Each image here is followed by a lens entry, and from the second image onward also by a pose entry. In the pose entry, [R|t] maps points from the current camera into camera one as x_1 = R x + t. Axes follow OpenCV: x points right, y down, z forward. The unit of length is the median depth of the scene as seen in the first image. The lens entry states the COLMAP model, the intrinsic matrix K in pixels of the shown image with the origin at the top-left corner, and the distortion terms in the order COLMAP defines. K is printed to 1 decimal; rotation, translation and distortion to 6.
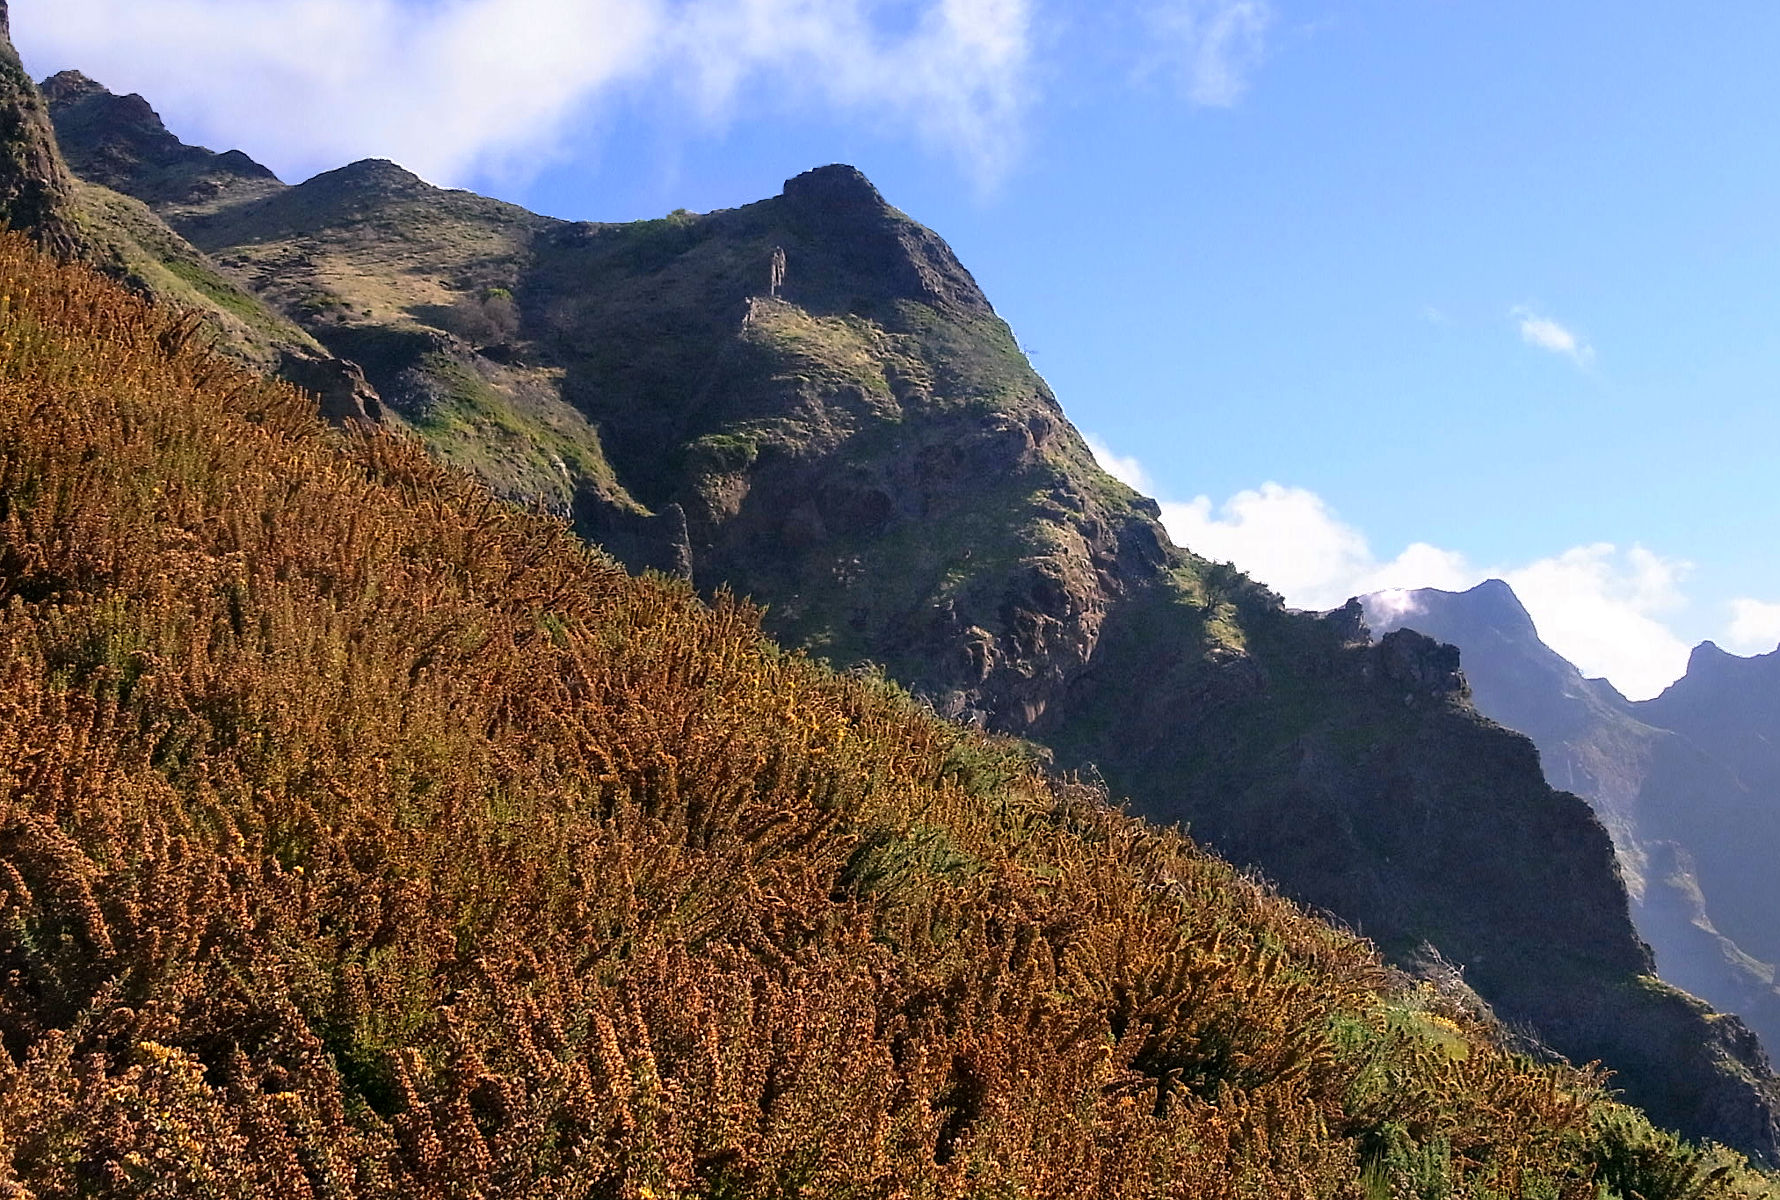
lens RADIAL K [[3085.6, 0, 890.0], [0, 3085.6, 600.0], [0, 0, 1]] dist [0.081225, 0.021793]
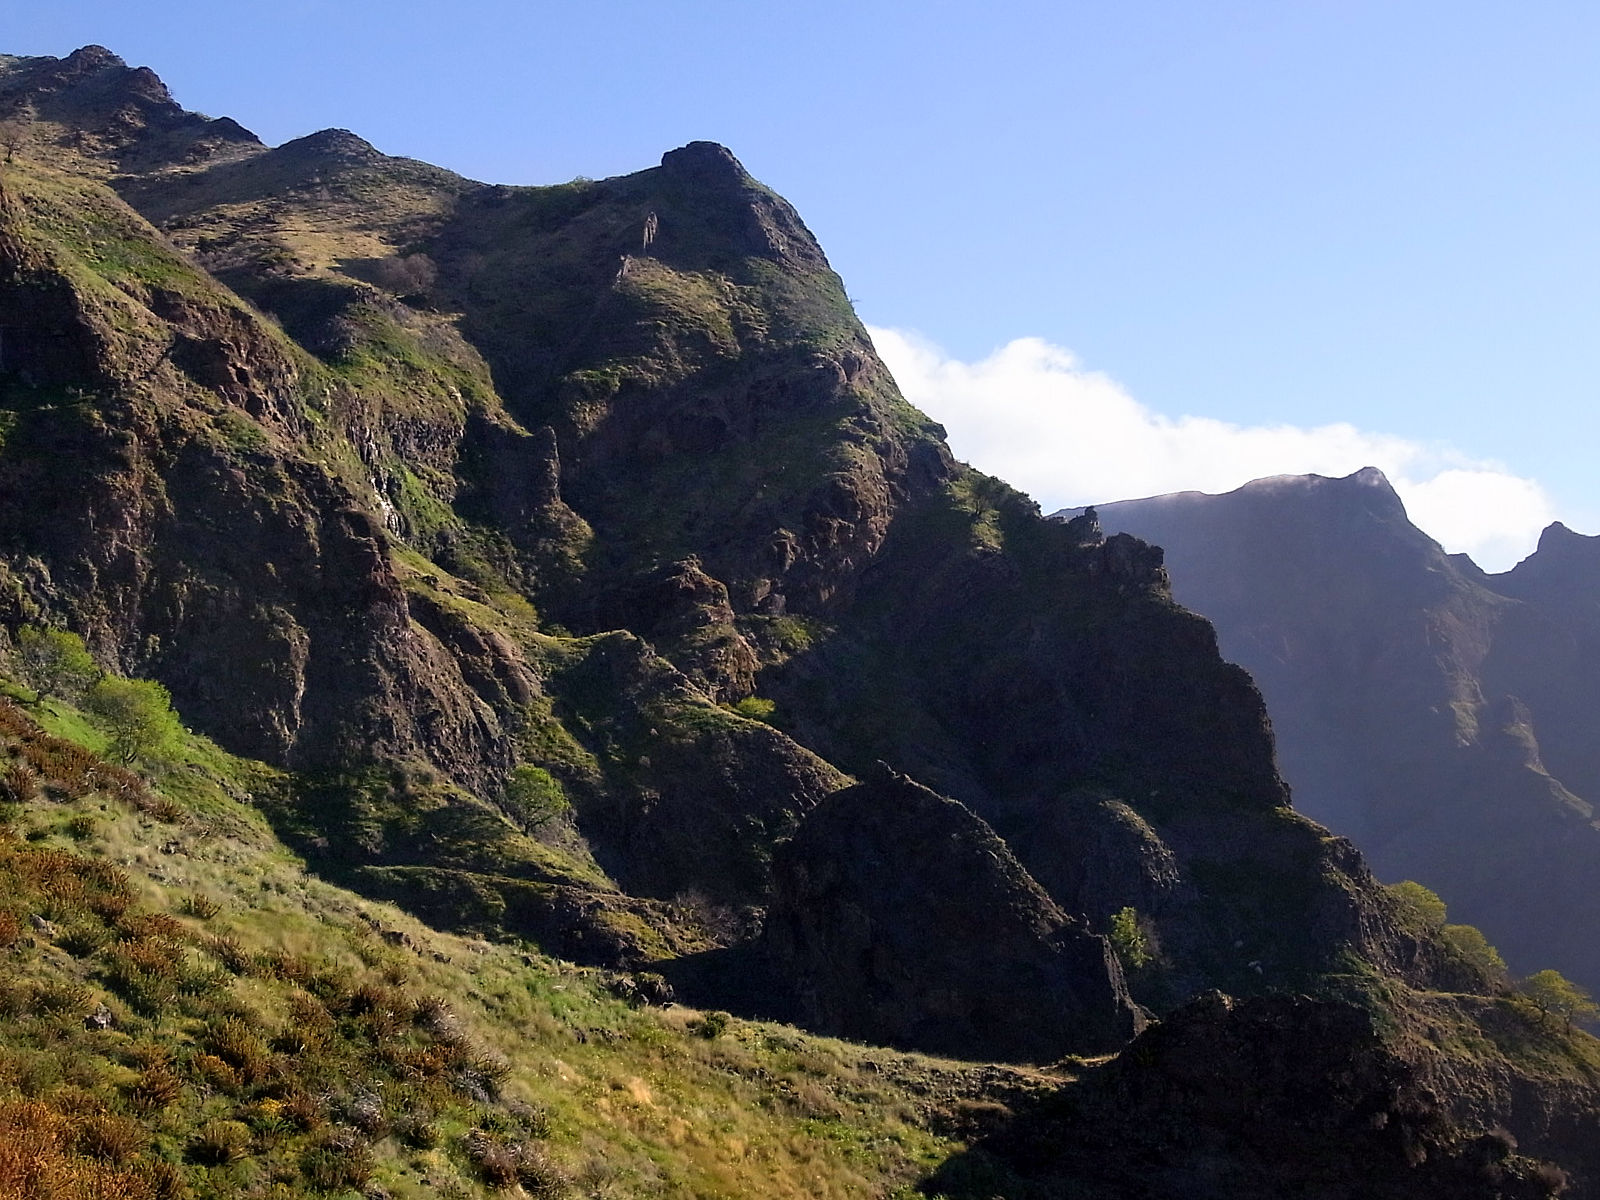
lens RADIAL K [[2668.4, 0, 796.1], [0, 2668.4, 690.9], [0, 0, 1]] dist [0.084755, -0.007438]
pose [[0.999722, 0.013267, -0.019497, 0.050082], [-0.011678, 0.996768, 0.079478, -0.010611], [0.020488, -0.079229, 0.996646, -0.087237]]
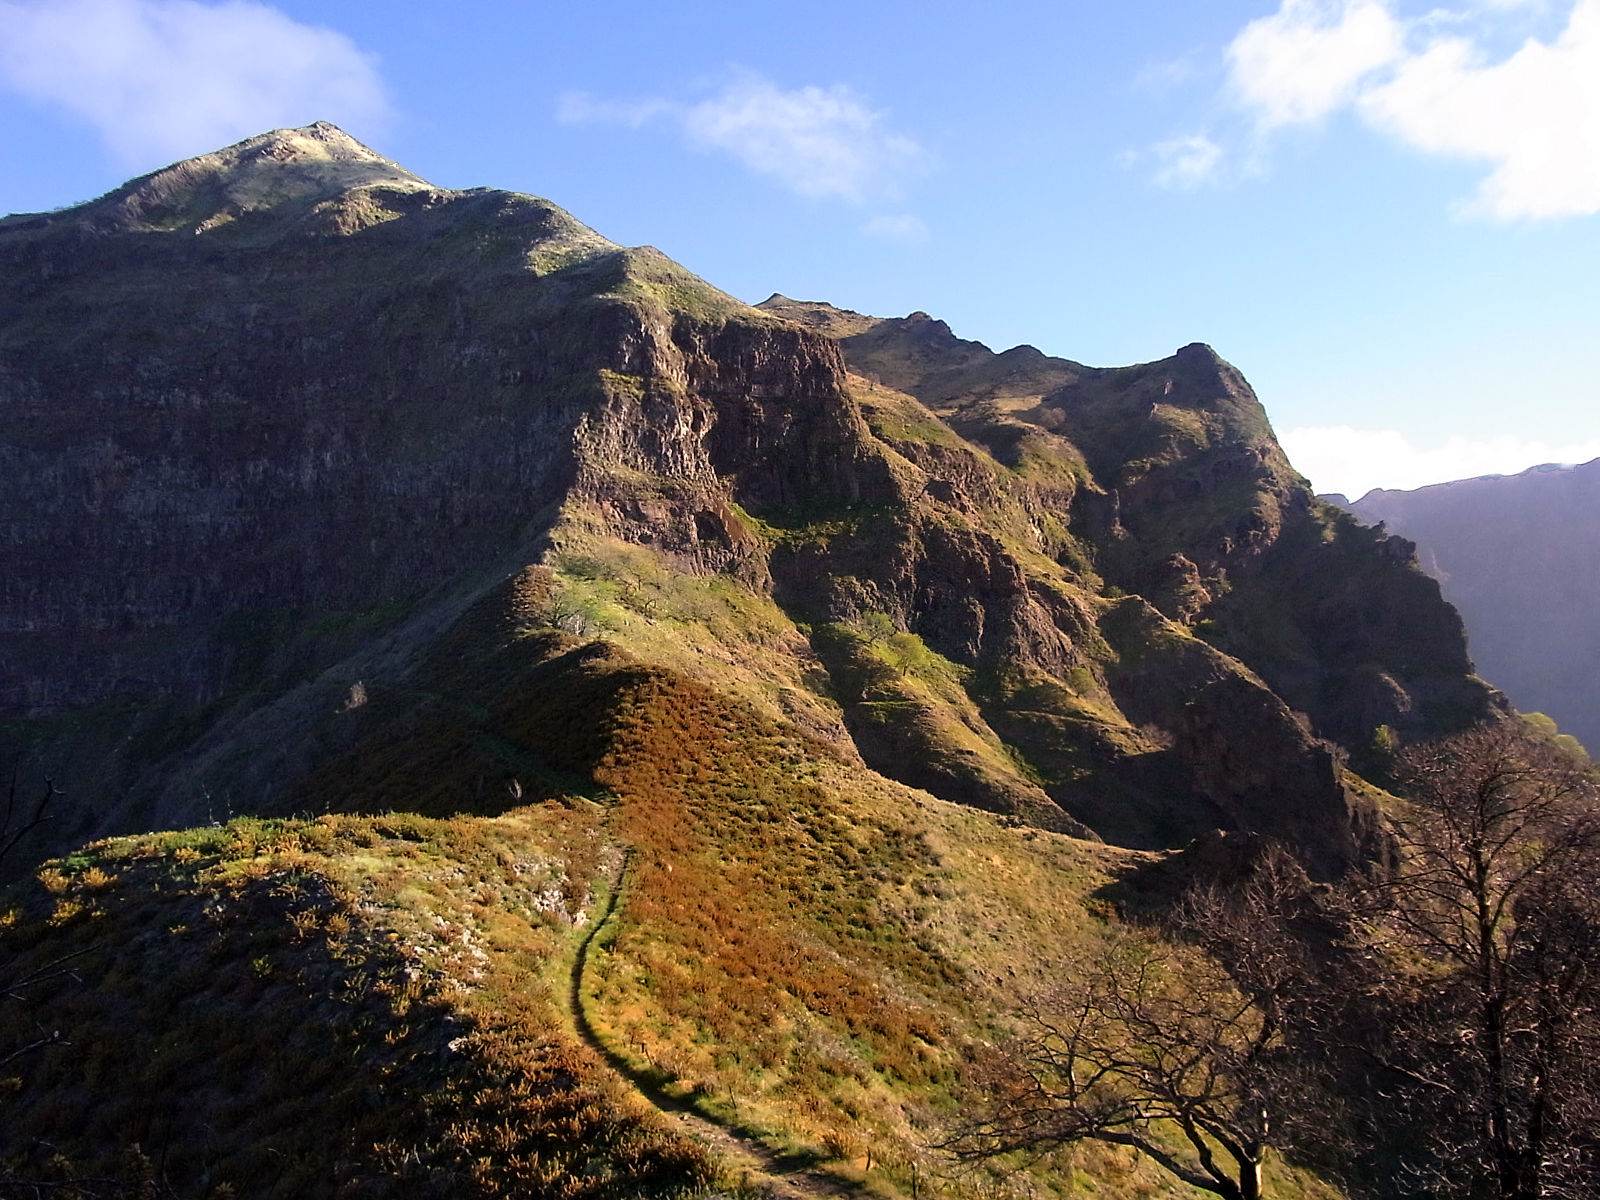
lens RADIAL K [[1323.0, 0, 762.3], [0, 1323.0, 598.4], [0, 0, 1]] dist [-0.205093, 0.172723]
pose [[0.917290, 0.009809, -0.398100, 0.094221], [0.028359, 0.995549, 0.089875, -0.043739], [0.397209, -0.093731, 0.912929, -0.158173]]
